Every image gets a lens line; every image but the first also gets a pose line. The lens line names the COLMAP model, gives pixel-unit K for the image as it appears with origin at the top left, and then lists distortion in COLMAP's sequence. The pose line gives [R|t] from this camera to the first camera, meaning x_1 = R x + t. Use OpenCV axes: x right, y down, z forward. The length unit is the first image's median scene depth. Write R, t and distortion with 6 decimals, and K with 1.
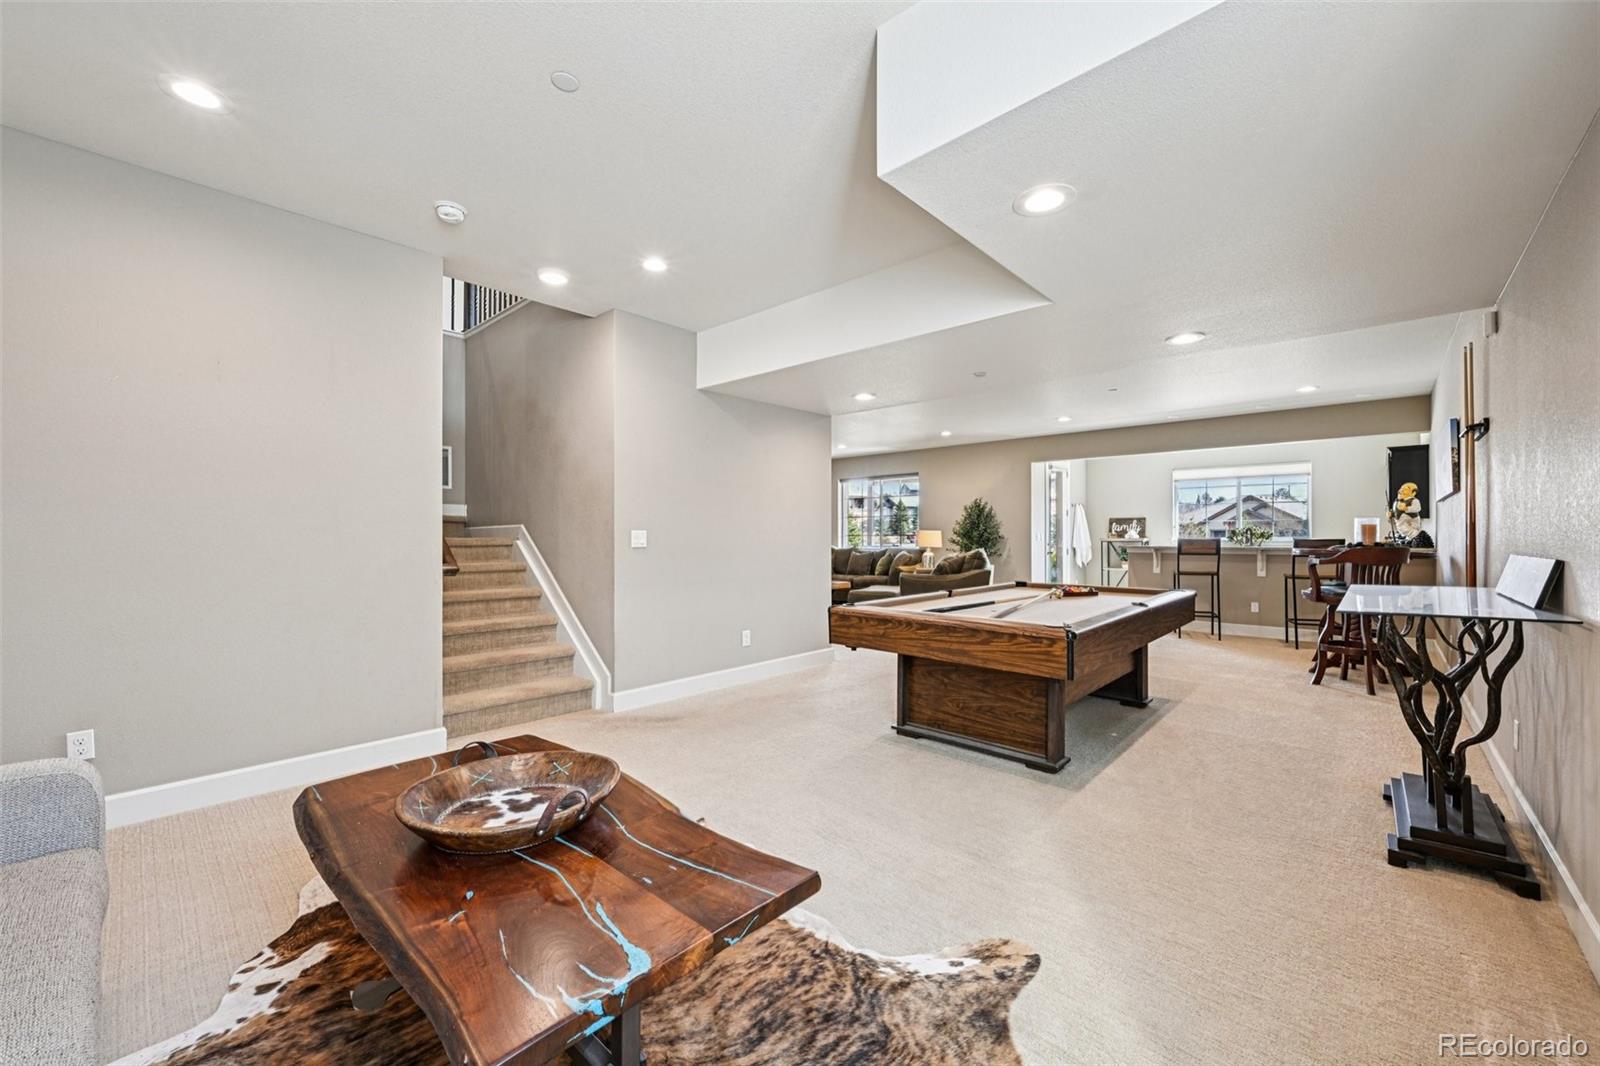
lens RADIAL K [[625.4, 0, 797.1], [0, 625.4, 527.6], [0, 0, 1]] dist [-0.000747, 0.000882]
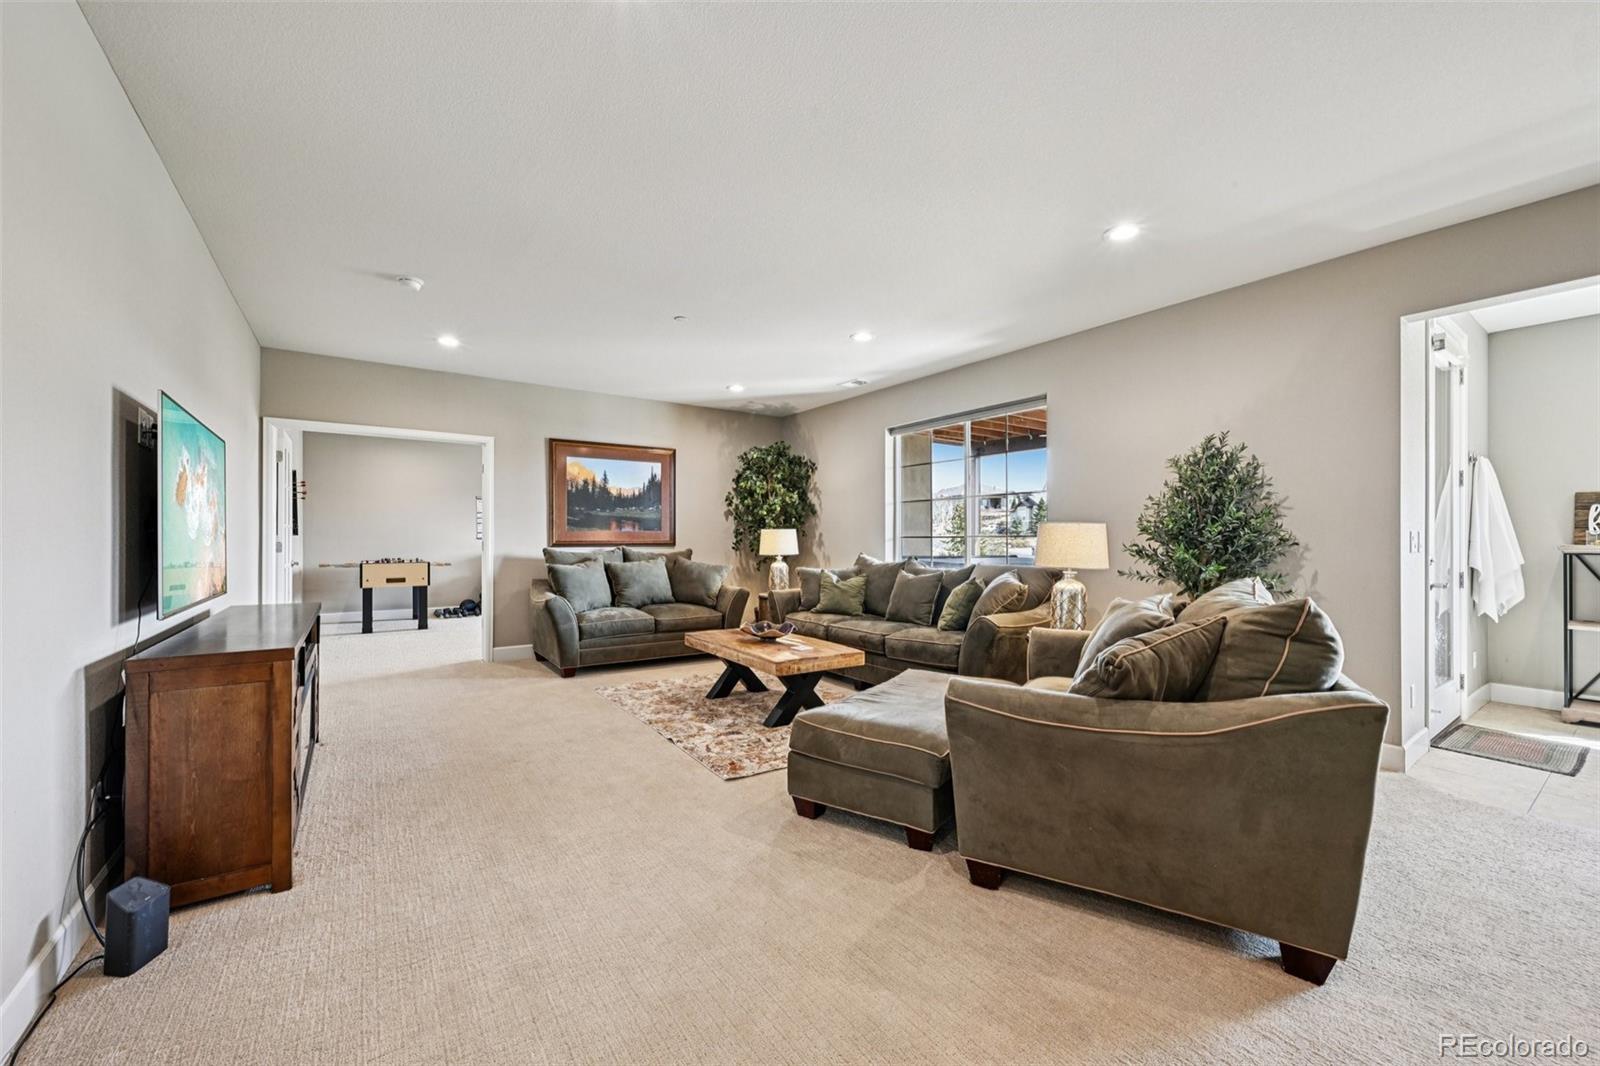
lens RADIAL K [[625.4, 0, 800.0], [0, 625.4, 537.3], [0, 0, 1]] dist [-0.000747, 0.000882]
pose [[0.978269, 0.001540, -0.207333, 0.121373], [0.000782, 0.999938, 0.011119, 0.008151], [0.207337, -0.011039, 0.978207, 0.559351]]
